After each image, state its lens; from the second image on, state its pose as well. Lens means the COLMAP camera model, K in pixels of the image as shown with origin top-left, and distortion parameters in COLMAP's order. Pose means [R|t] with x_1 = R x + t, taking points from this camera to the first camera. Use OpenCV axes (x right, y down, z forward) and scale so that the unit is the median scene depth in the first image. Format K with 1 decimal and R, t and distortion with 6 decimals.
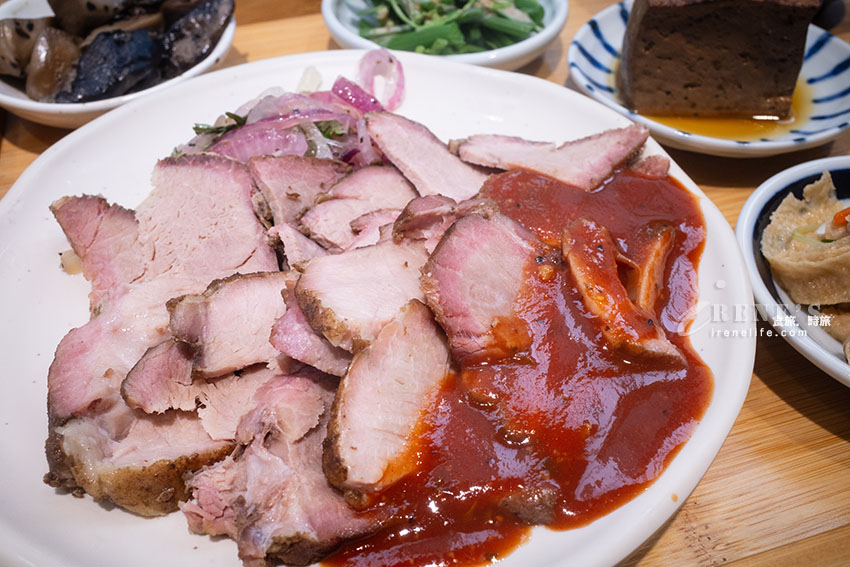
lens RADIAL K [[732.0, 0, 425.0], [0, 732.0, 283.5], [0, 0, 1]] dist [-0.050869, 0.069457]
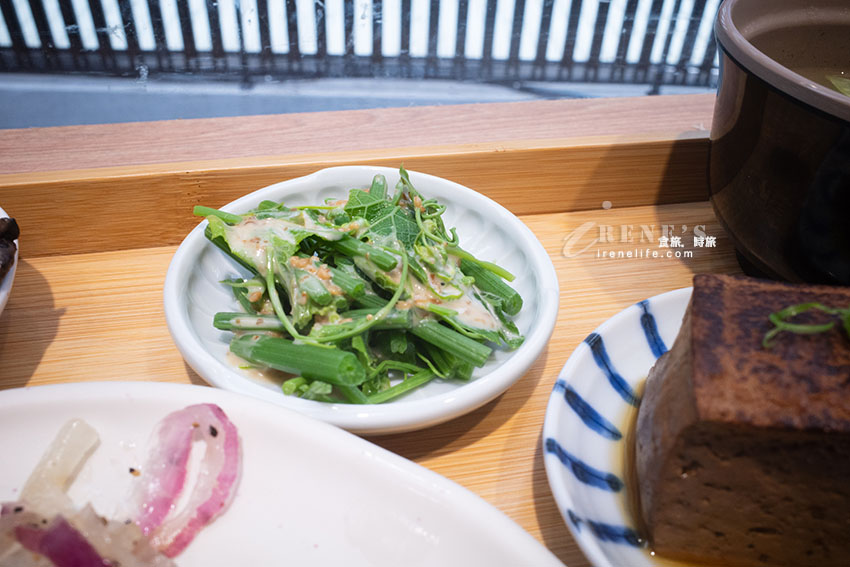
lens RADIAL K [[717.9, 0, 425.0], [0, 717.9, 283.5], [0, 0, 1]] dist [-0.046883, 0.074504]
pose [[0.994941, 0.098716, -0.018618, 0.108113], [-0.100207, 0.988319, -0.114825, -0.364786], [0.007065, 0.116110, 0.993211, 0.449023]]
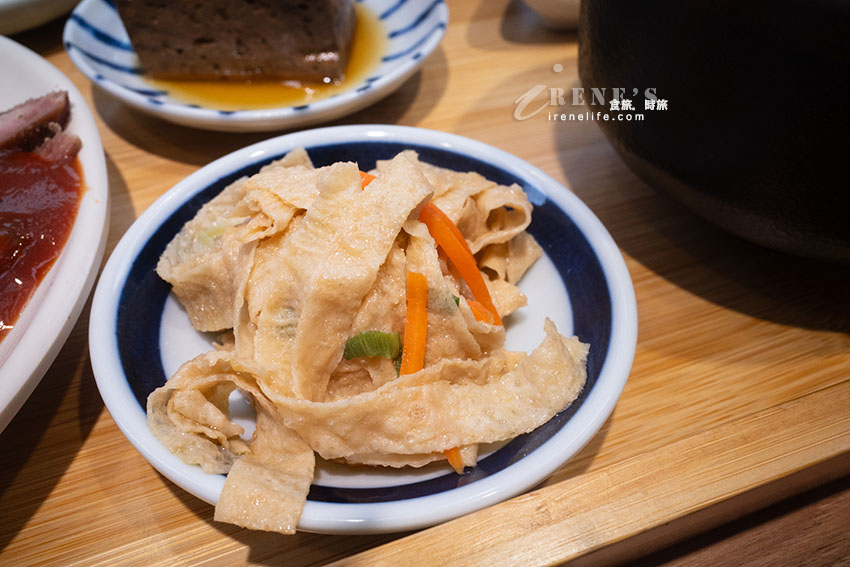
lens RADIAL K [[760.8, 0, 409.3], [0, 760.8, 283.2], [0, 0, 1]] dist [-0.004136, 0.004426]
pose [[0.996953, -0.031707, 0.071266, 0.517283], [0.029978, 0.999233, 0.025200, -0.023931], [-0.072011, -0.022987, 0.997139, 0.154552]]
